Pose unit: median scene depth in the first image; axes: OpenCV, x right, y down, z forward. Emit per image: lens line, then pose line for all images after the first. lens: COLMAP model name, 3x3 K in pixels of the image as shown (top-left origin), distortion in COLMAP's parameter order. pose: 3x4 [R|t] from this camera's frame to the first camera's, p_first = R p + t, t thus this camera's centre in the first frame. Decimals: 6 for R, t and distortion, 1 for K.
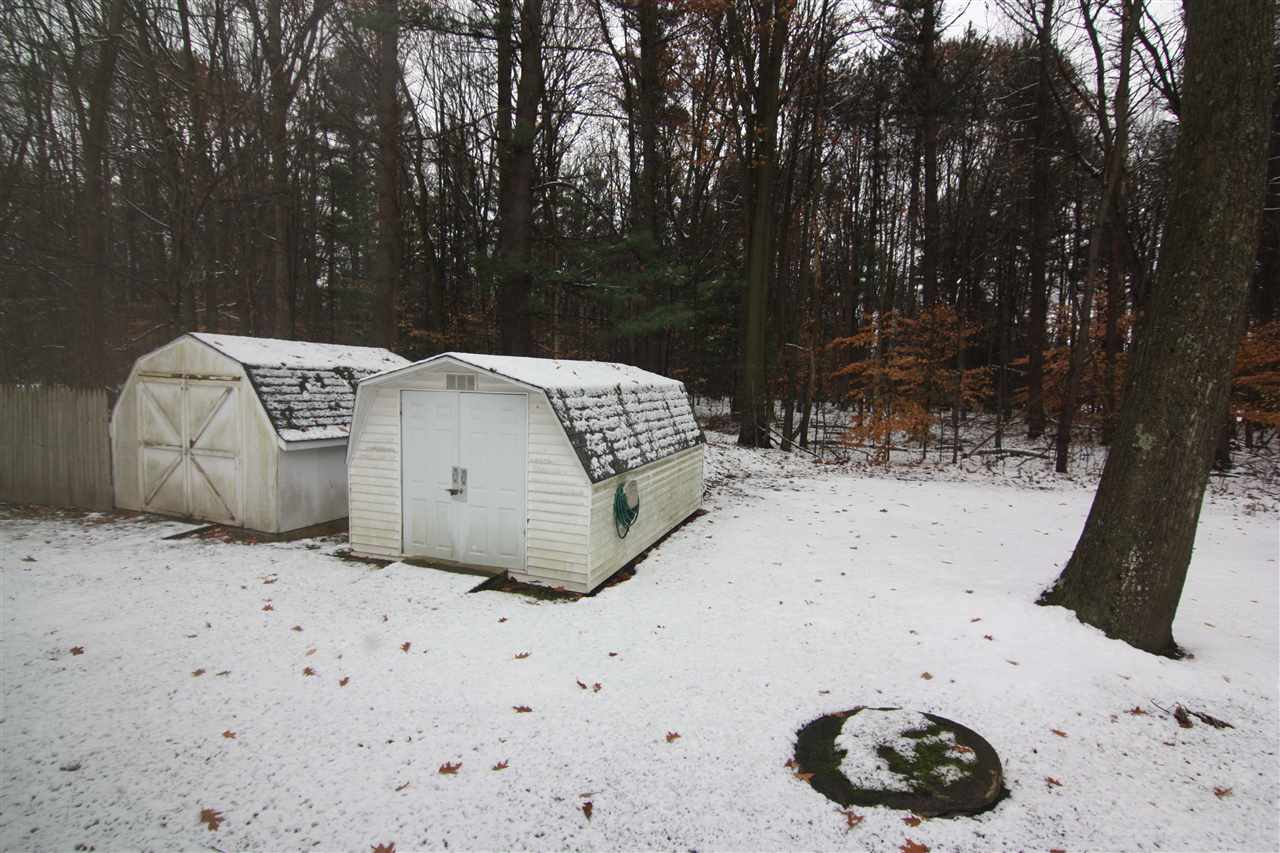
lens RADIAL K [[652.2, 0, 642.4], [0, 652.2, 429.4], [0, 0, 1]] dist [-0.000707, -0.014004]
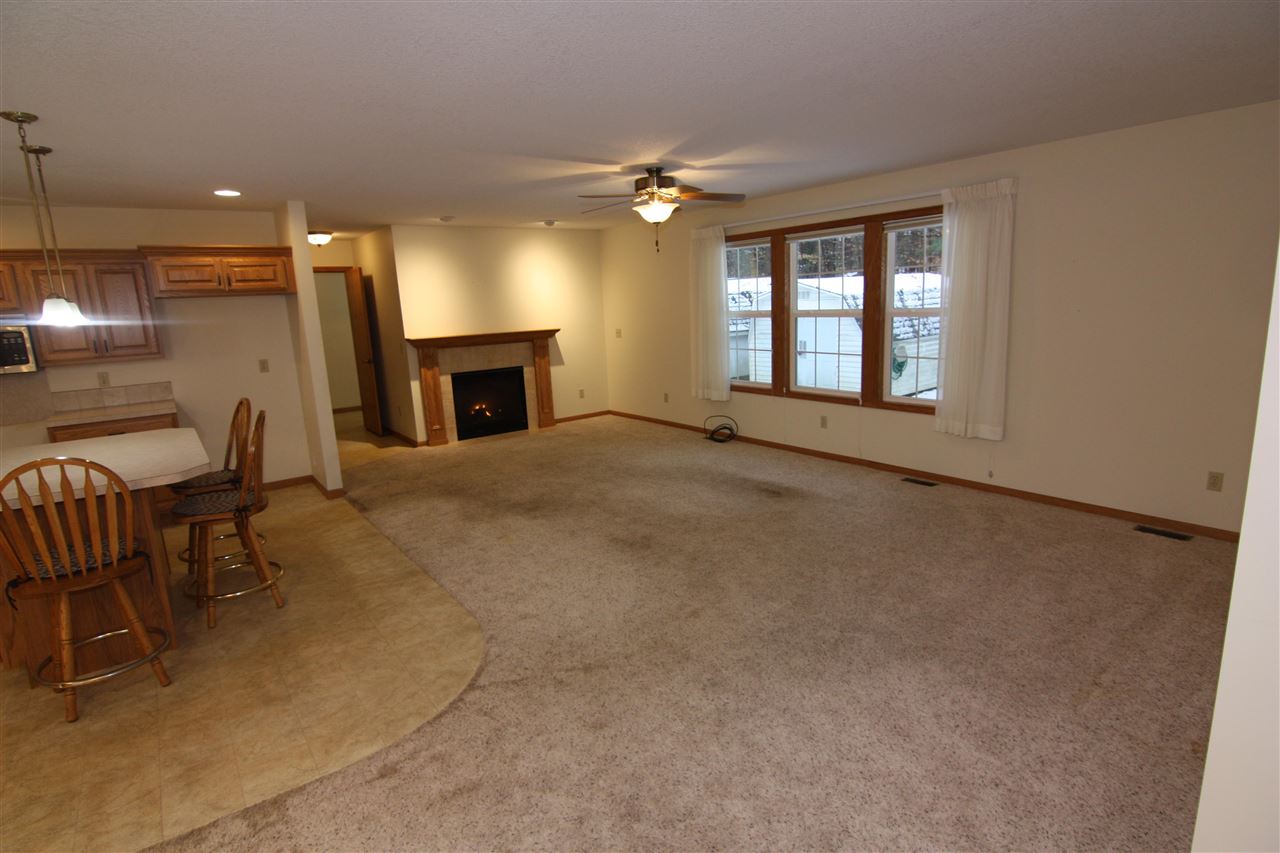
lens RADIAL K [[652.2, 0, 642.4], [0, 652.2, 429.4], [0, 0, 1]] dist [-0.000707, -0.014004]
pose [[0.831523, 0.041143, -0.553965, 0.346262], [0.027635, 0.992955, 0.115228, 0.074297], [0.554803, -0.111124, 0.824527, -0.749552]]
